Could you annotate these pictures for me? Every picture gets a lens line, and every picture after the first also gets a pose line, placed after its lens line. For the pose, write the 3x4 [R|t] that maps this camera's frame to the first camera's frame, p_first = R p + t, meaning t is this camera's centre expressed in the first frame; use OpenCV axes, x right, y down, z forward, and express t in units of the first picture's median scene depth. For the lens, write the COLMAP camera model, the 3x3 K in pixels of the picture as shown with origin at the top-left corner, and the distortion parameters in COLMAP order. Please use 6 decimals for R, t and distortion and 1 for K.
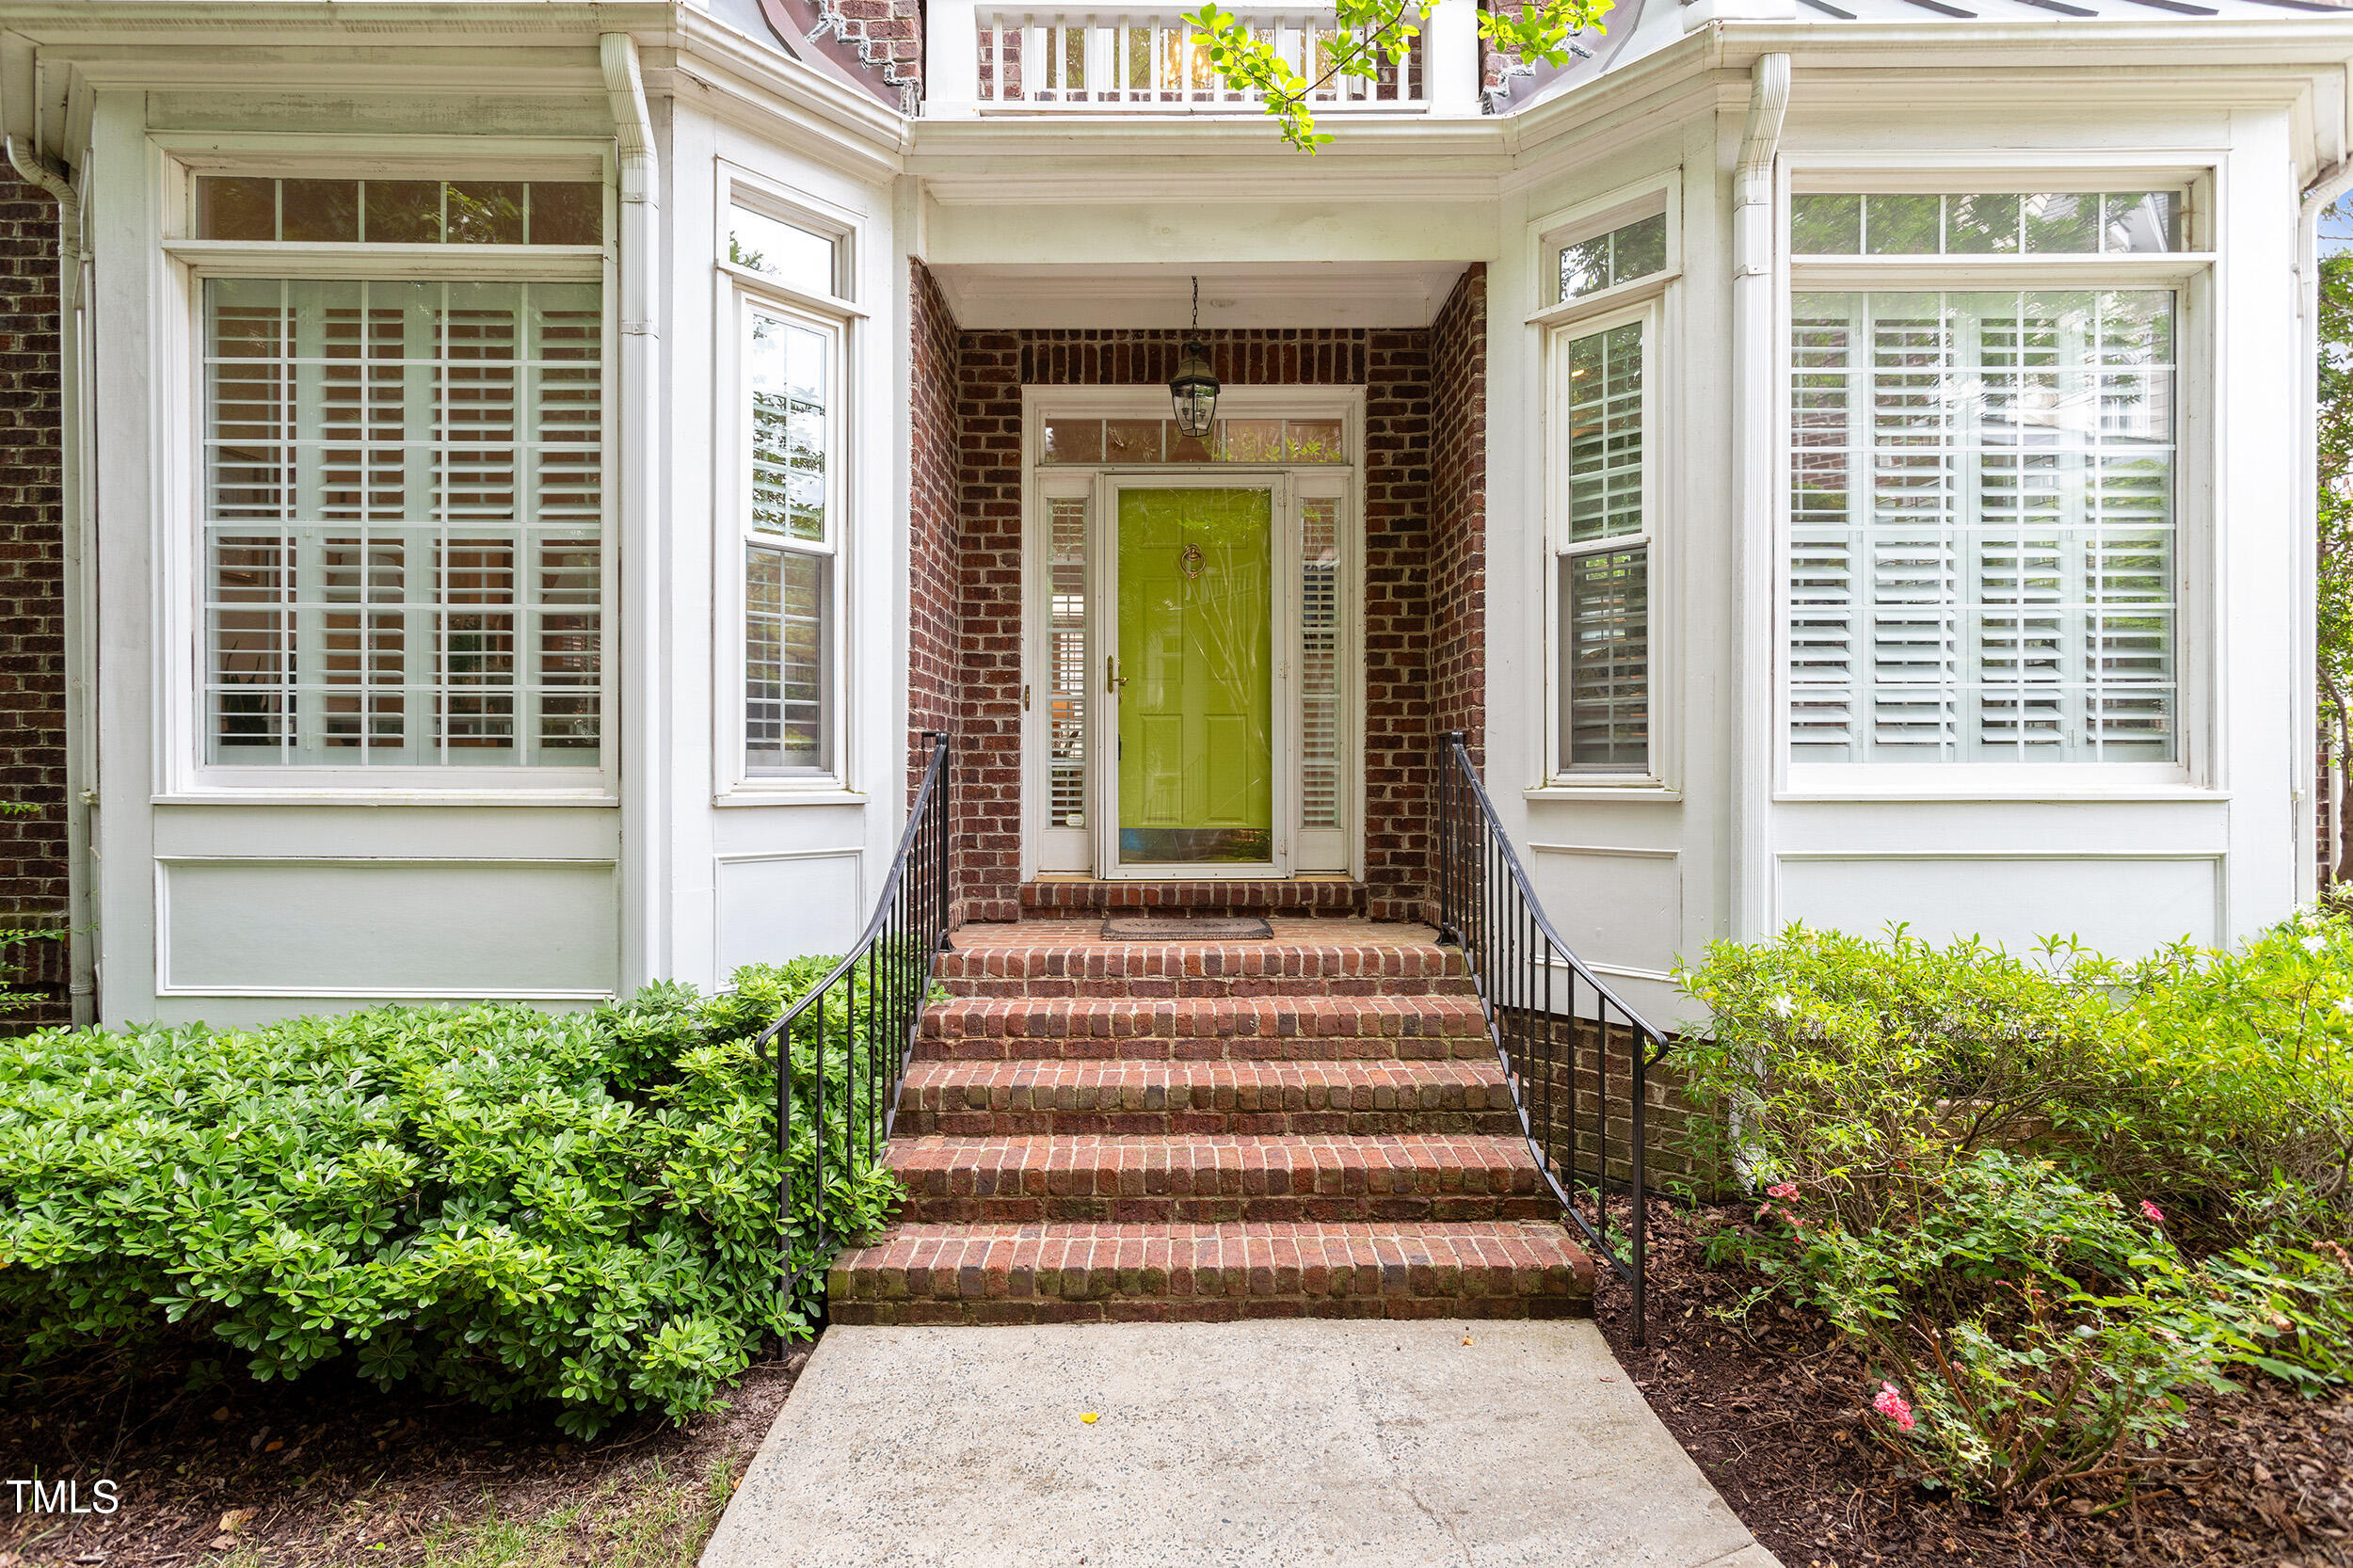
lens RADIAL K [[1119.9, 0, 1172.7], [0, 1119.9, 770.6], [0, 0, 1]] dist [-0.000268, 0.000608]
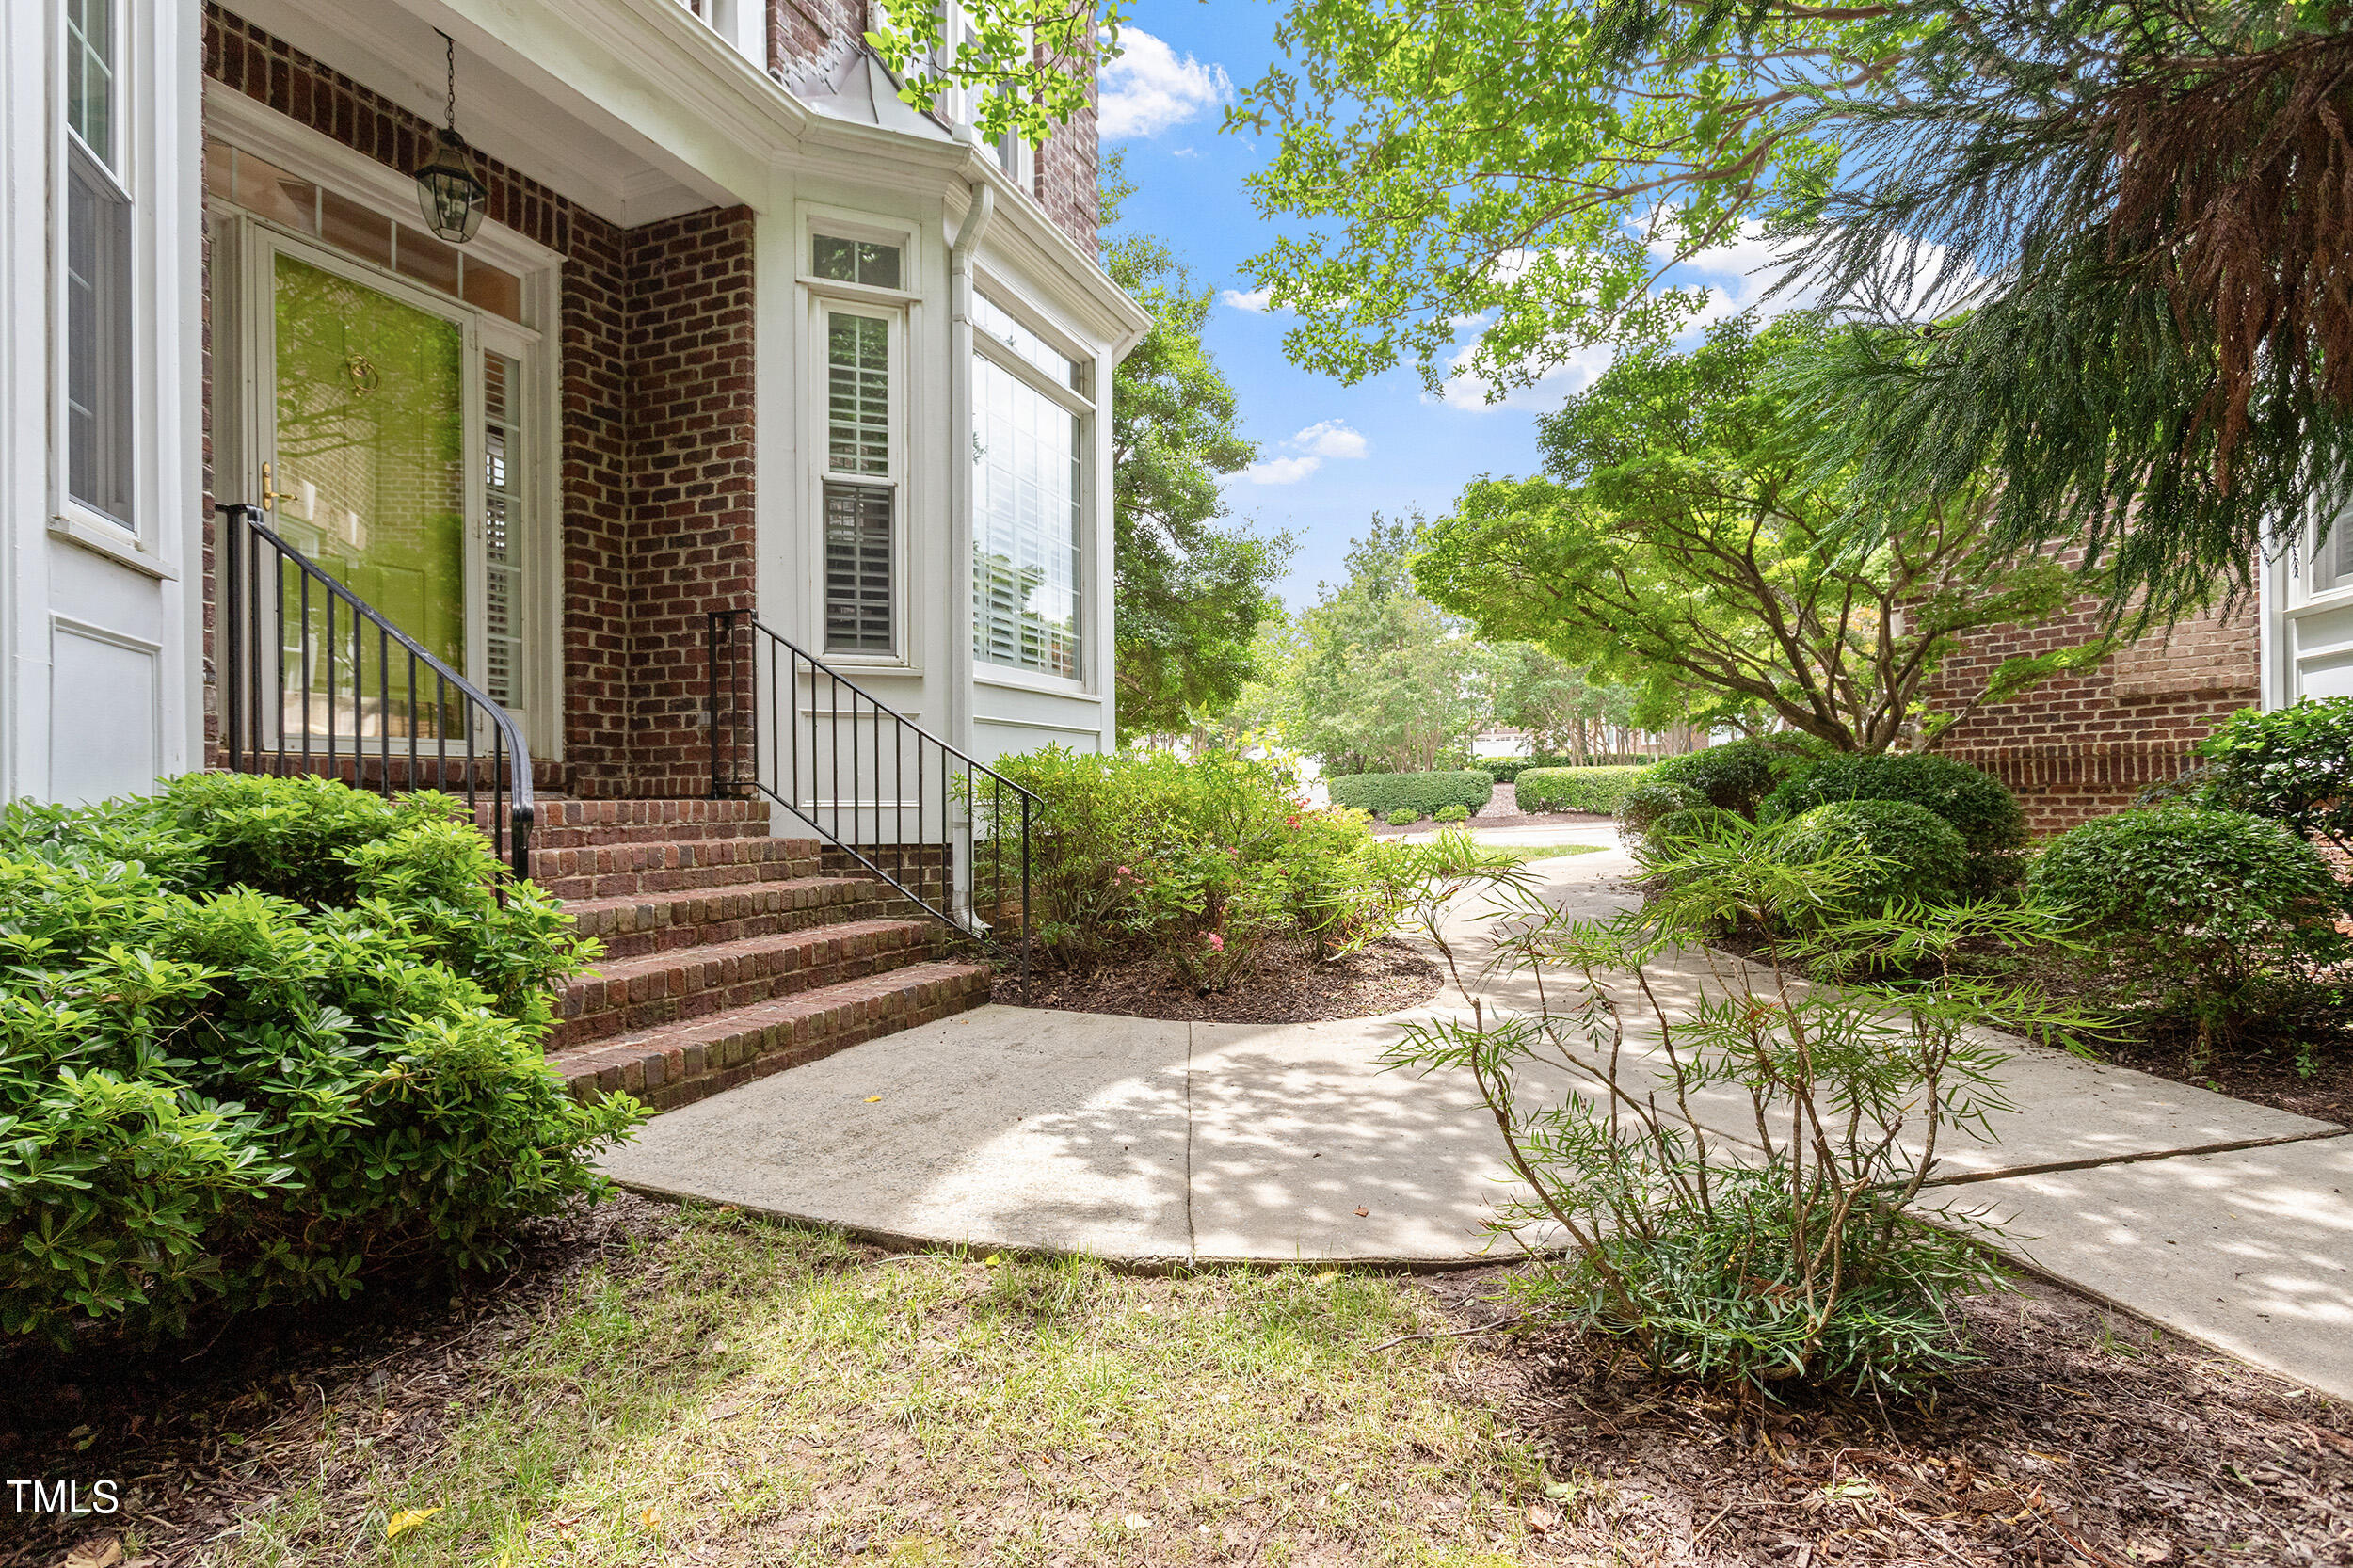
lens RADIAL K [[1119.9, 0, 1180.6], [0, 1119.9, 795.7], [0, 0, 1]] dist [-0.000268, 0.000608]
pose [[0.387372, -0.002713, 0.921920, -0.715411], [-0.001465, 0.999993, 0.003558, 0.169789], [-0.921922, -0.002728, 0.387365, 0.160636]]
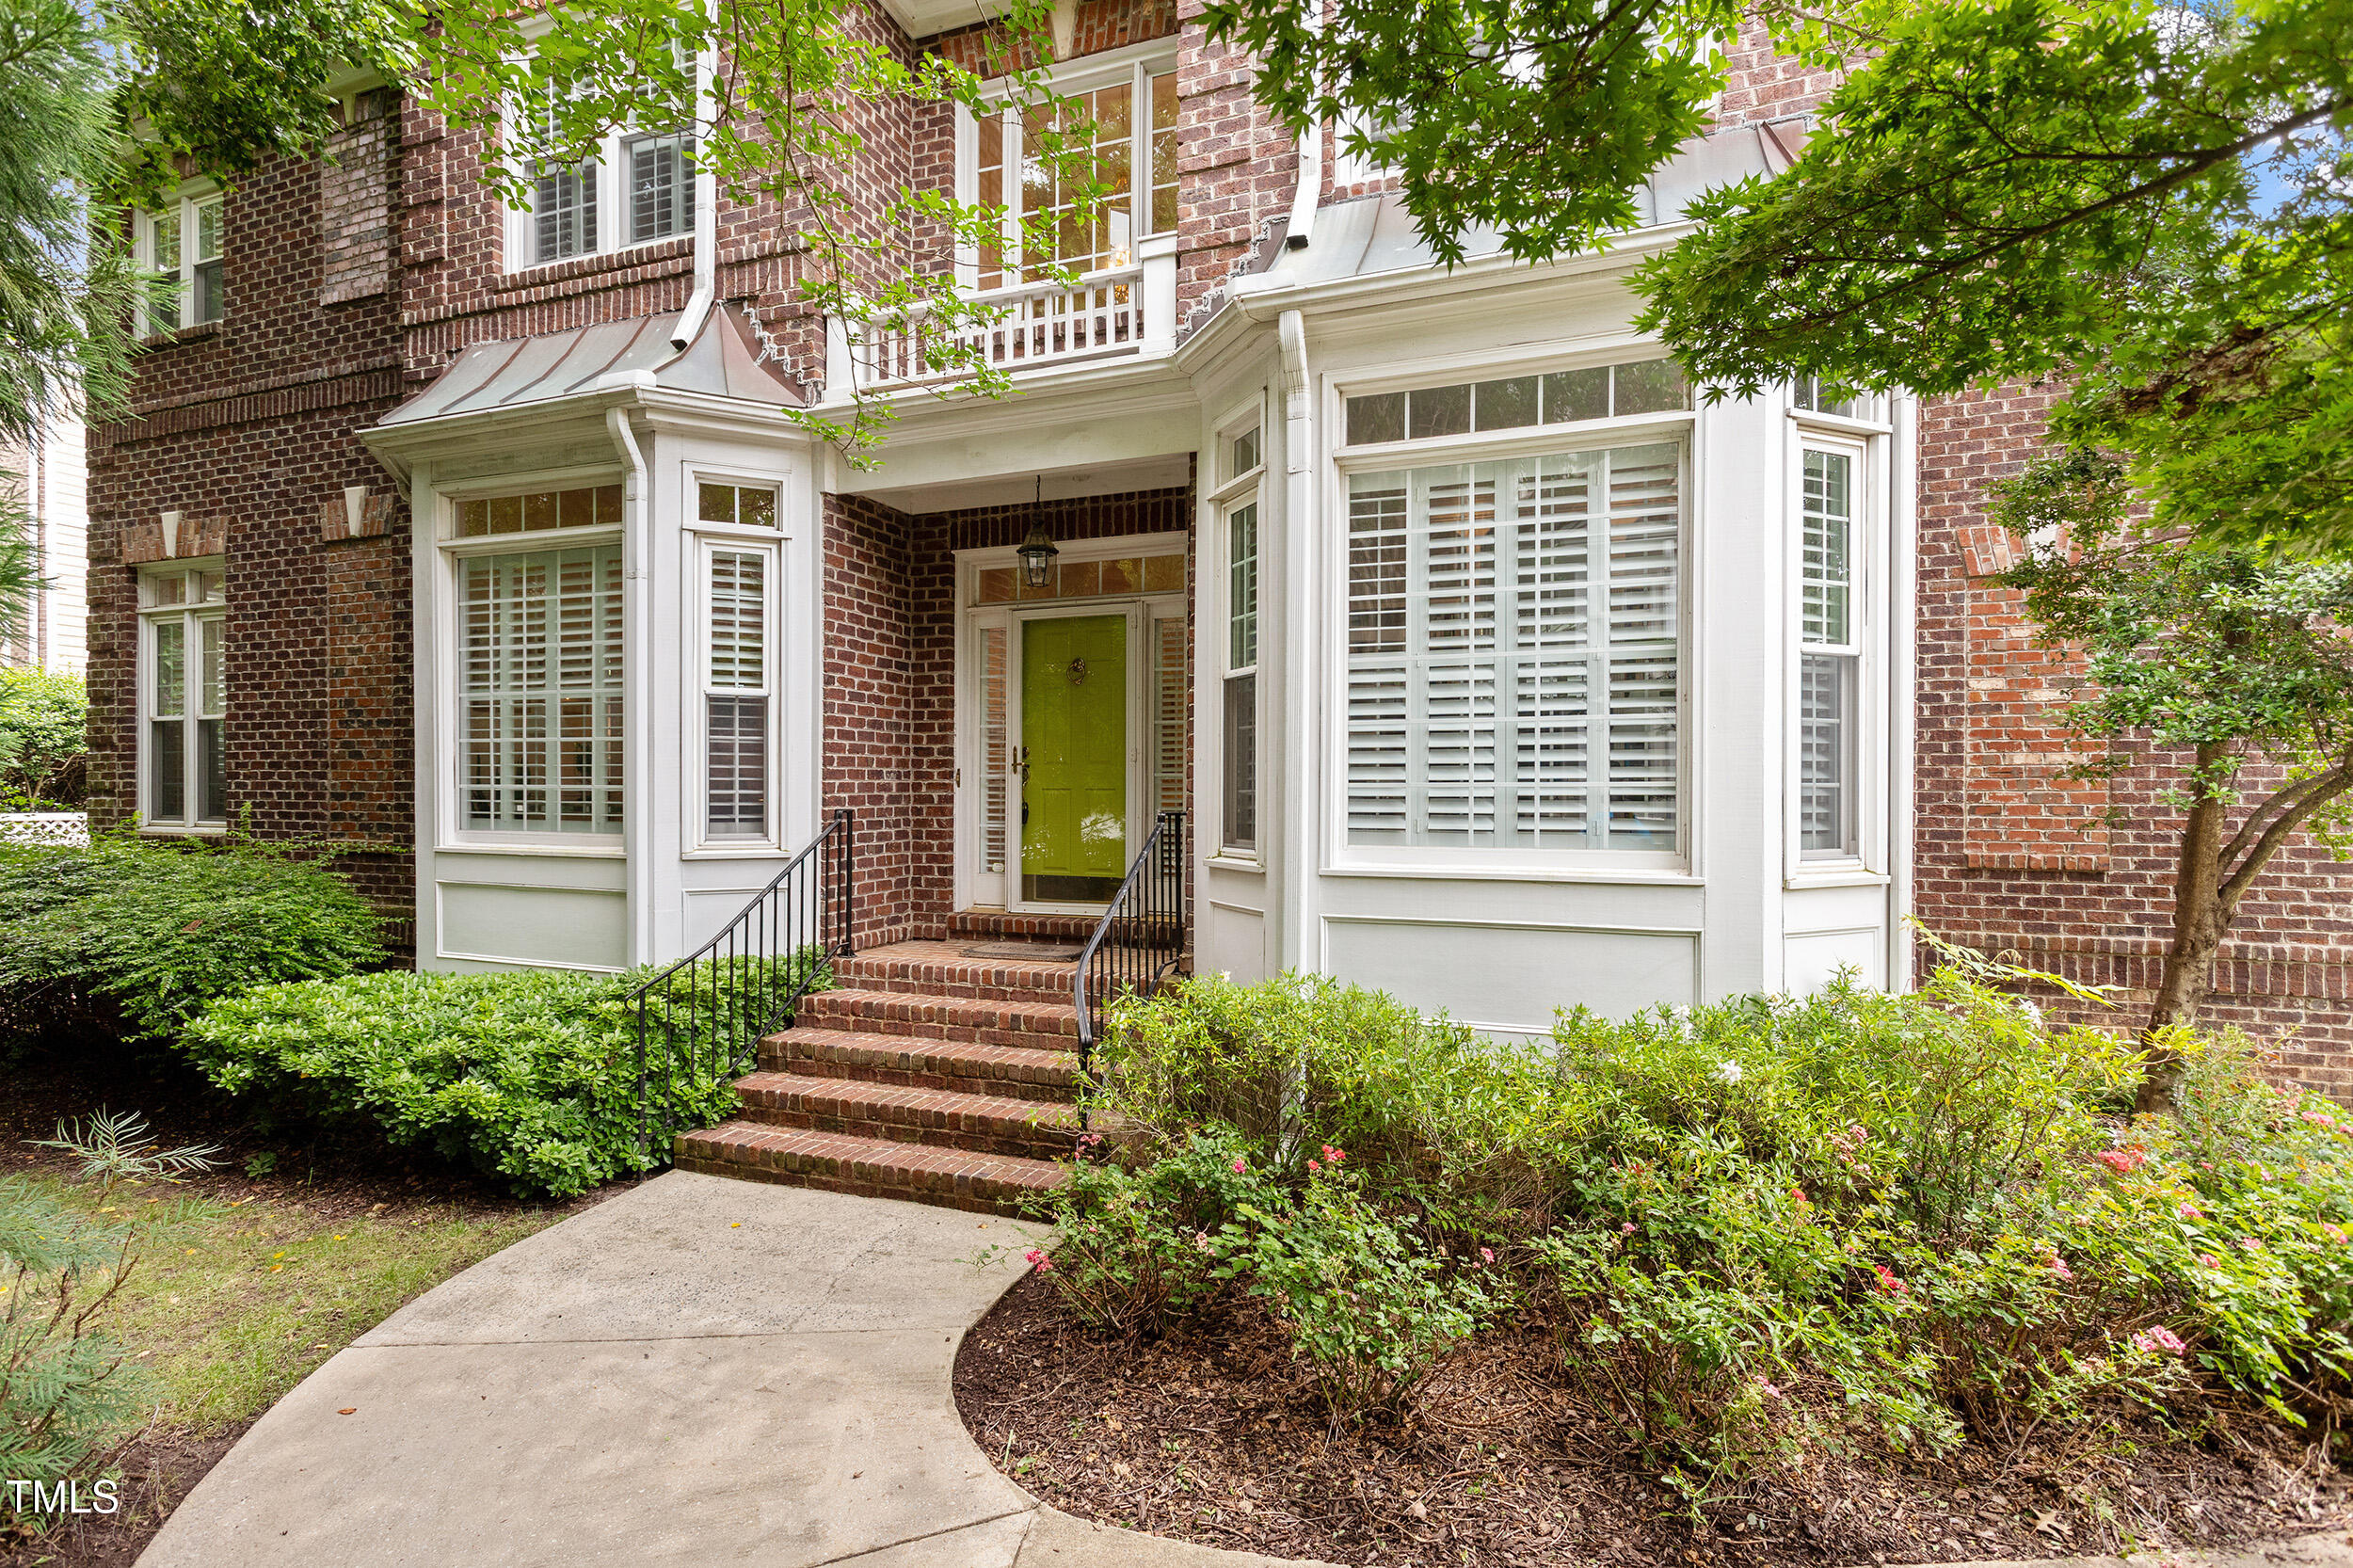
lens RADIAL K [[1119.9, 0, 1141.8], [0, 1119.9, 795.2], [0, 0, 1]] dist [-0.000268, 0.000608]
pose [[0.932081, 0.002593, -0.362240, 0.781374], [-0.001685, 0.999995, 0.002822, -0.065140], [0.362245, -0.002020, 0.932081, -0.267204]]
